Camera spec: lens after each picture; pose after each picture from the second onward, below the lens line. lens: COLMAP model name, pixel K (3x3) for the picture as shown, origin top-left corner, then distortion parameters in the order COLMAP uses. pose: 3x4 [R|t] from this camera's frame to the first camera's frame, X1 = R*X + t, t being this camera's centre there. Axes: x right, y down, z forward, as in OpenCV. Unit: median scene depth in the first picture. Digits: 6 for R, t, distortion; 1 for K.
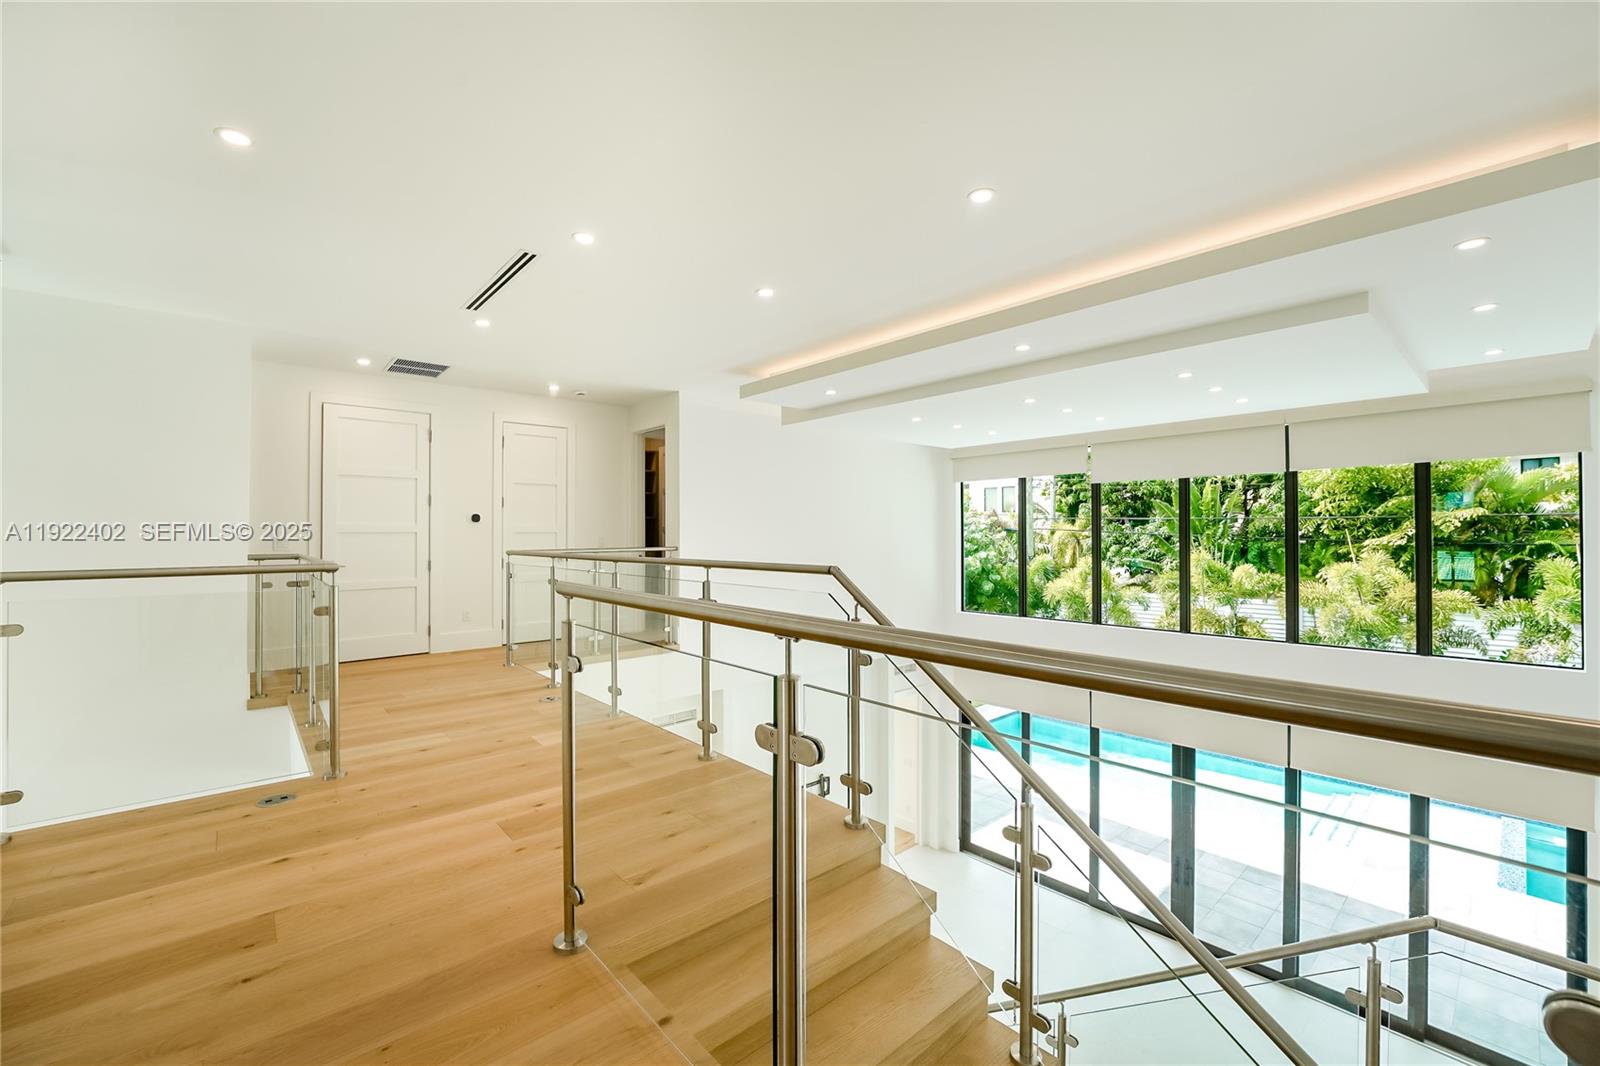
lens RADIAL K [[659.5, 0, 805.4], [0, 659.5, 523.5], [0, 0, 1]] dist [-0.022659, 0.000999]
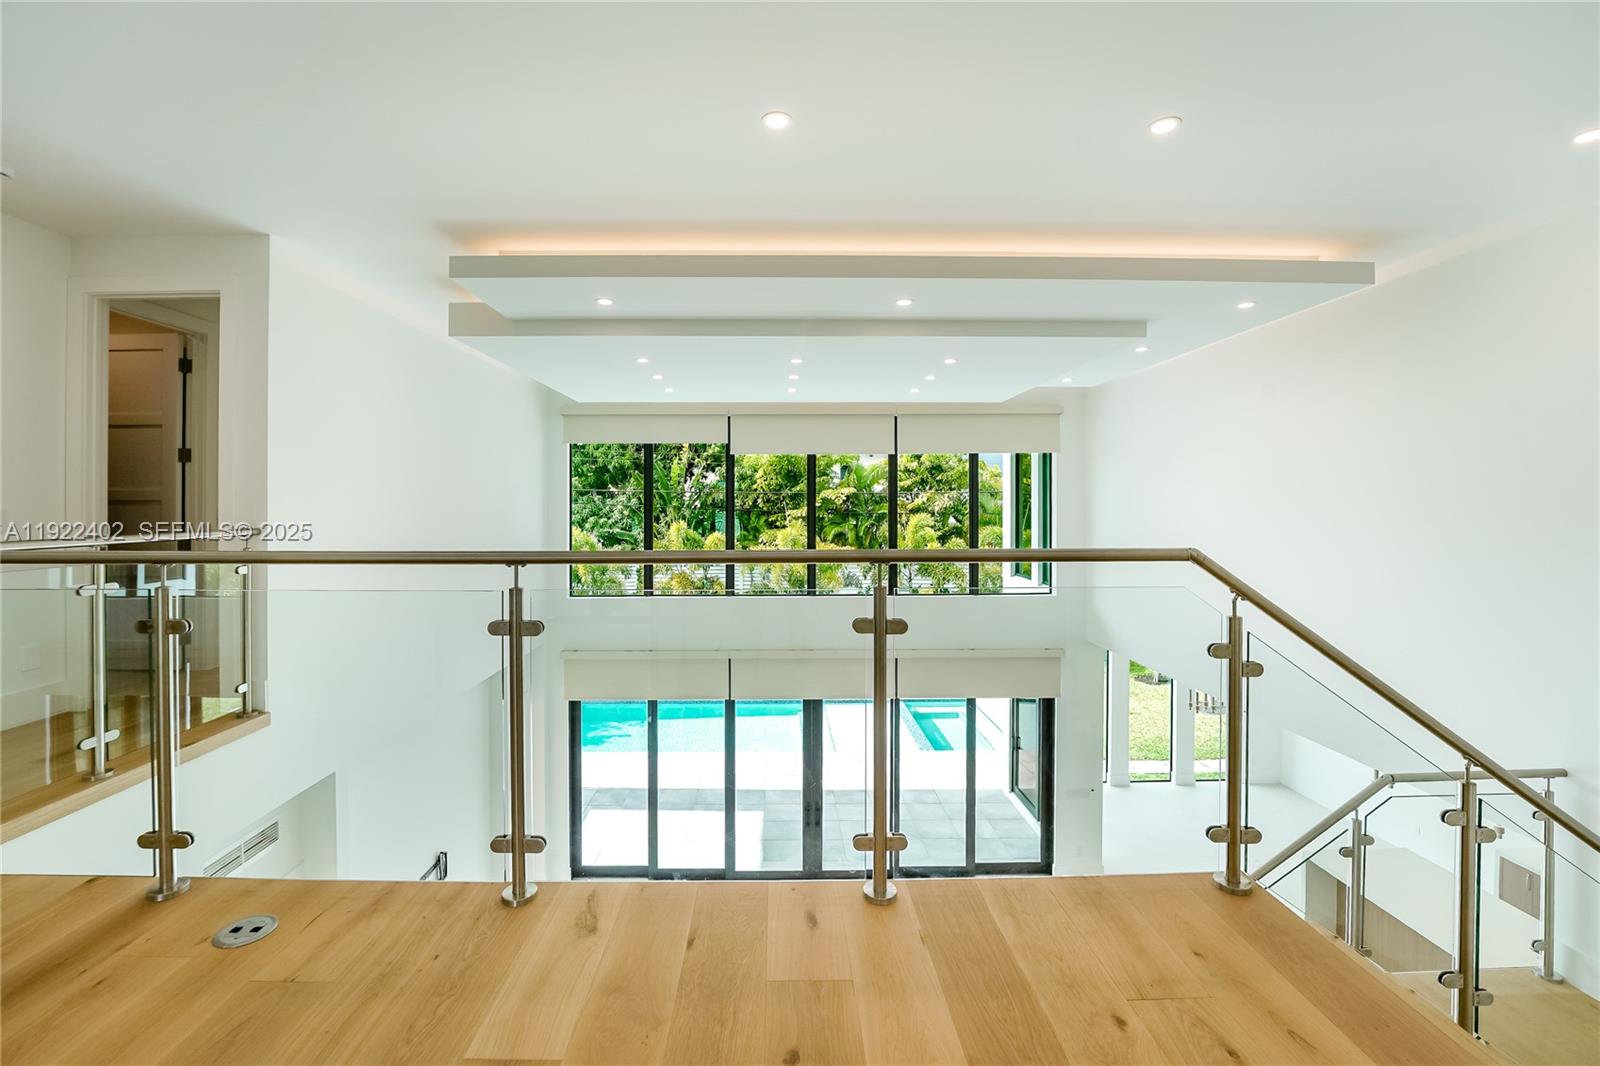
lens RADIAL K [[659.5, 0, 781.4], [0, 659.5, 503.4], [0, 0, 1]] dist [-0.022659, 0.000999]
pose [[0.661681, 0.004519, 0.749772, -0.129802], [-0.013808, 0.999886, 0.006159, 0.002692], [-0.749658, -0.014428, 0.661668, 0.142273]]
